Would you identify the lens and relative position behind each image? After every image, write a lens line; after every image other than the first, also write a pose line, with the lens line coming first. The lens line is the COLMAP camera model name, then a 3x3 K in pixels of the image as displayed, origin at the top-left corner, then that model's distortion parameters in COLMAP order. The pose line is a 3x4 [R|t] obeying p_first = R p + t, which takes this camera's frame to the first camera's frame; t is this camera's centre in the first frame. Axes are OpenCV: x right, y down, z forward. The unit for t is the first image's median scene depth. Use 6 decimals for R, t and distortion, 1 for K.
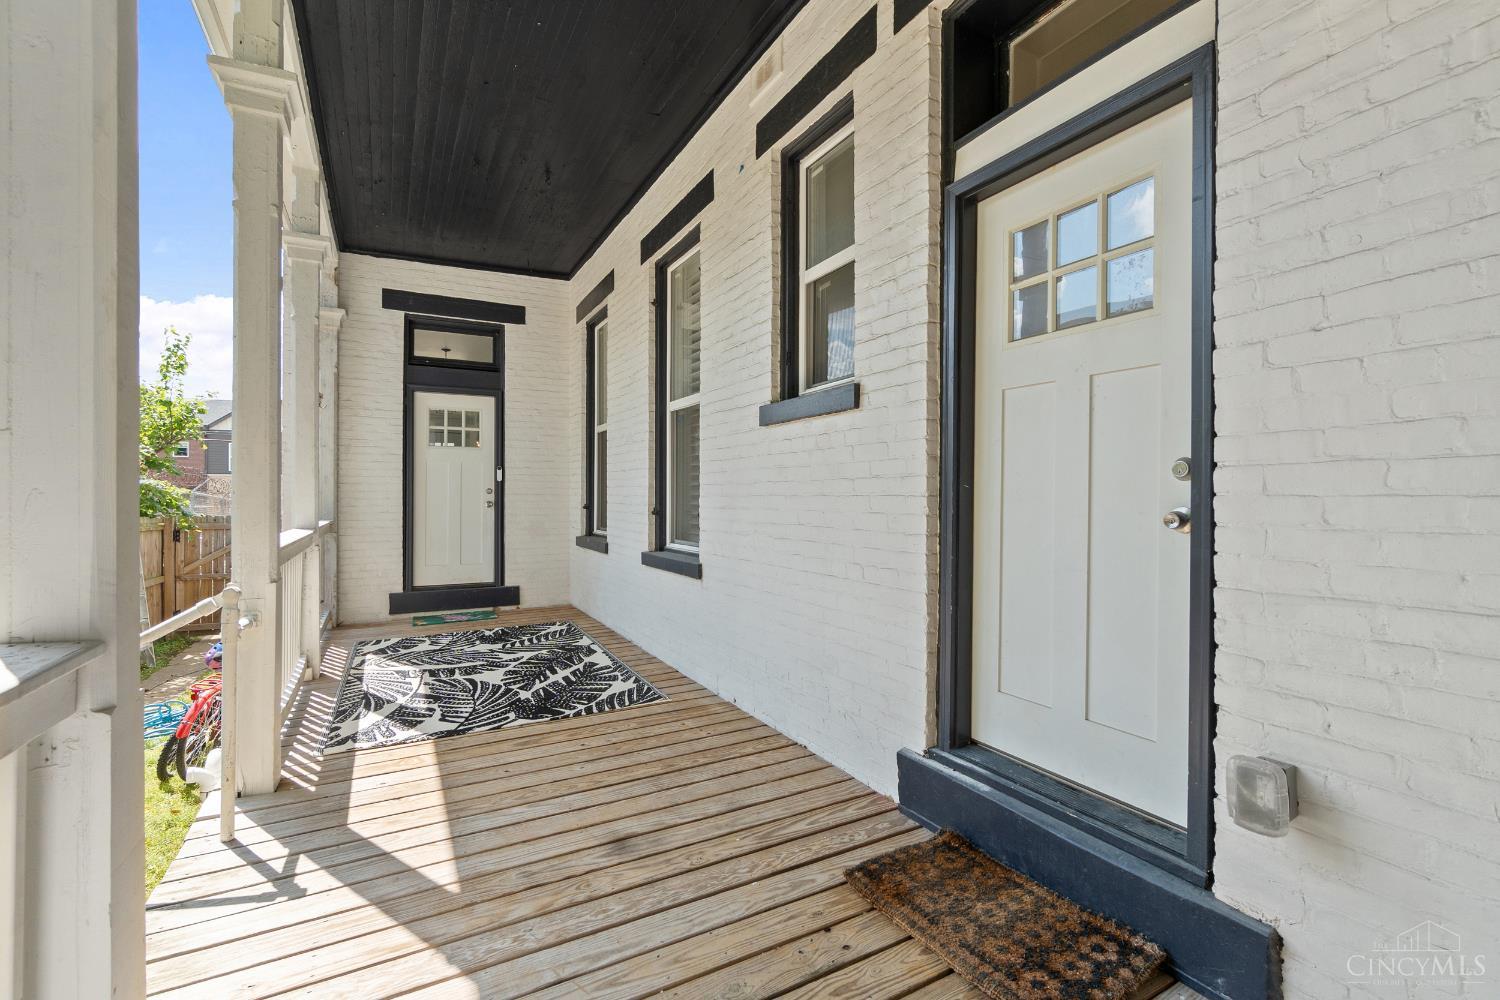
lens RADIAL K [[665.8, 0, 752.7], [0, 665.8, 496.7], [0, 0, 1]] dist [-0.004876, 0.000260]
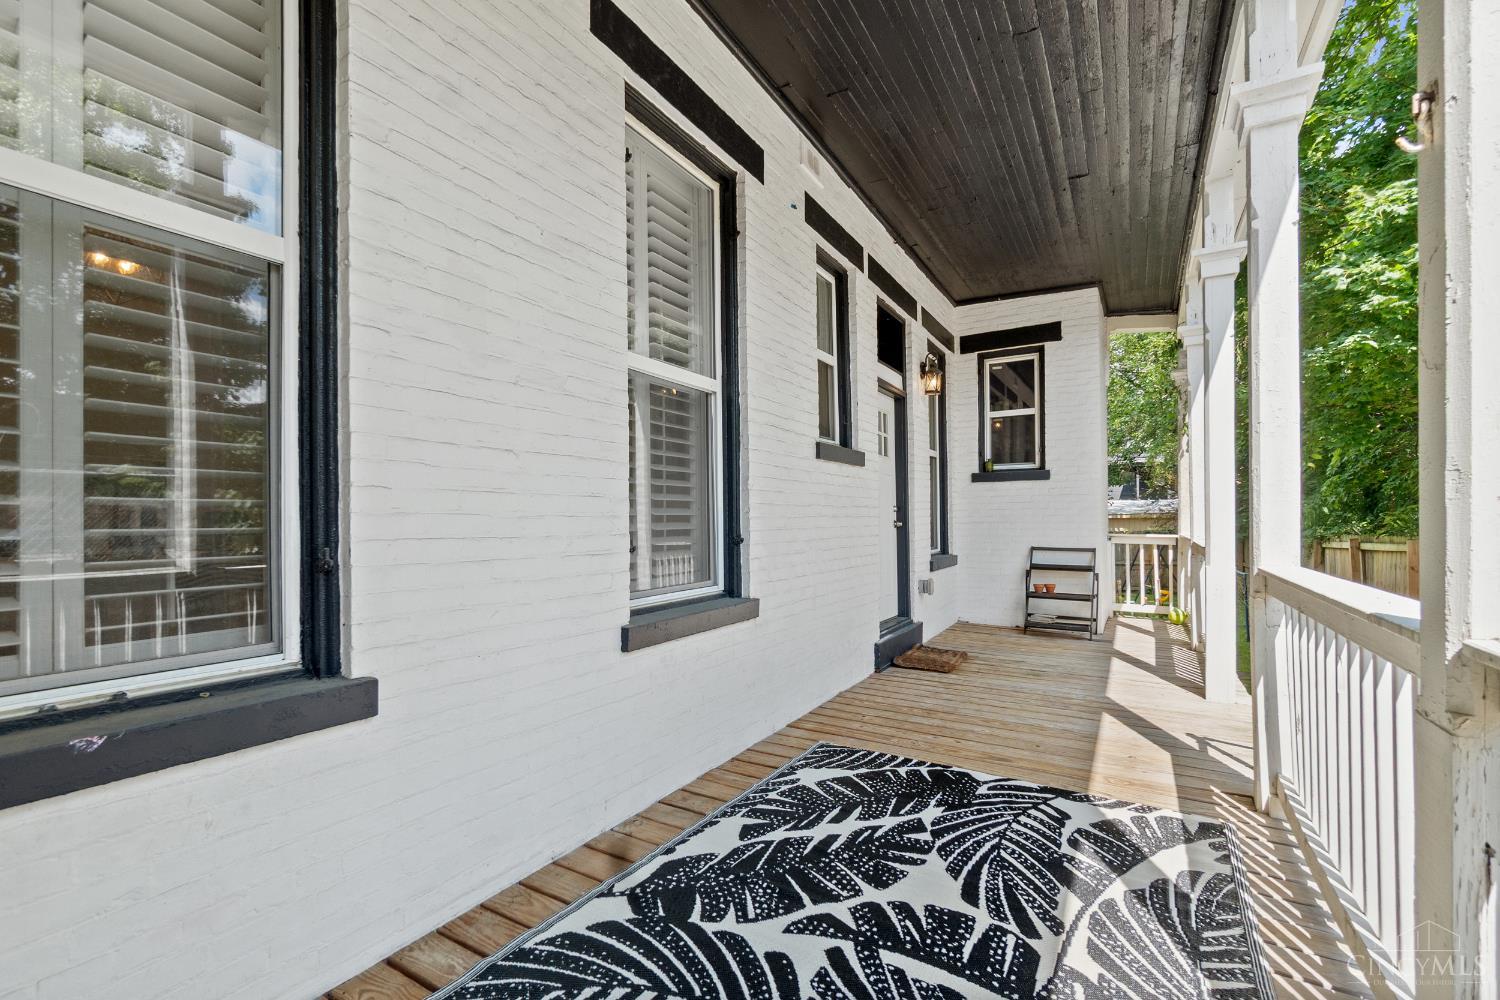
lens RADIAL K [[665.8, 0, 749.6], [0, 665.8, 511.3], [0, 0, 1]] dist [-0.004876, 0.000260]
pose [[-0.518073, 0.016188, 0.855183, -0.870966], [0.009391, 0.999868, -0.013238, 0.005628], [-0.855285, 0.001173, -0.518156, 1.591869]]
